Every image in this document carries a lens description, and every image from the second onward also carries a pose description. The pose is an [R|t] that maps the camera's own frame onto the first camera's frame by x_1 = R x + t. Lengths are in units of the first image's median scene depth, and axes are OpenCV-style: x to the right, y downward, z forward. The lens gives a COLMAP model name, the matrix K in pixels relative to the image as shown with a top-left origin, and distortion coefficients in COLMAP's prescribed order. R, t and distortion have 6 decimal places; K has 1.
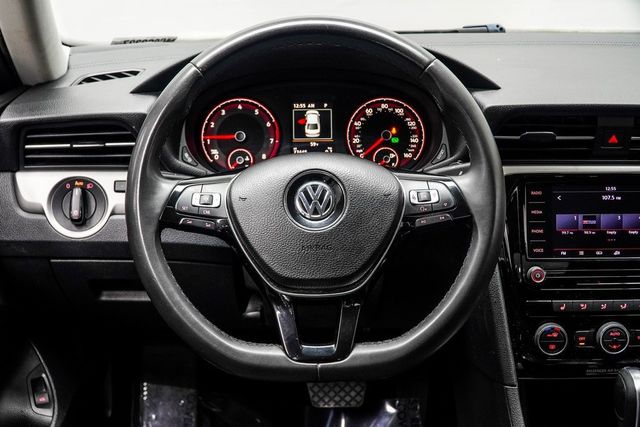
lens RADIAL K [[804.2, 0, 320.0], [0, 804.2, 213.5], [0, 0, 1]] dist [-0.115748, -0.001828]
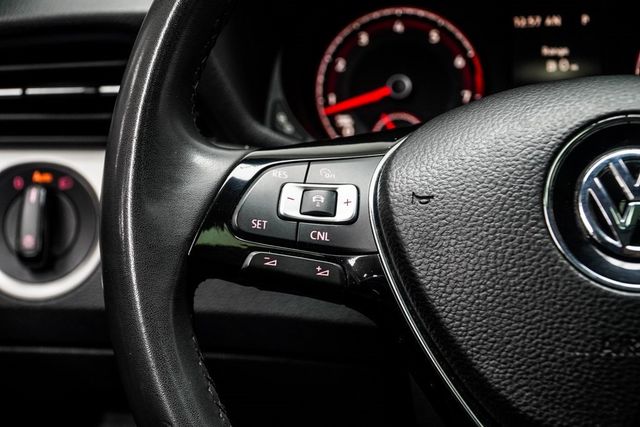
lens RADIAL K [[978.6, 0, 320.0], [0, 978.6, 213.5], [0, 0, 1]] dist [-0.032935, -0.041979]
pose [[0.987672, 0.004856, -0.156460, -0.055787], [-0.013420, 0.998466, -0.053725, 0.009129], [0.155959, 0.055162, 0.986222, 0.435927]]
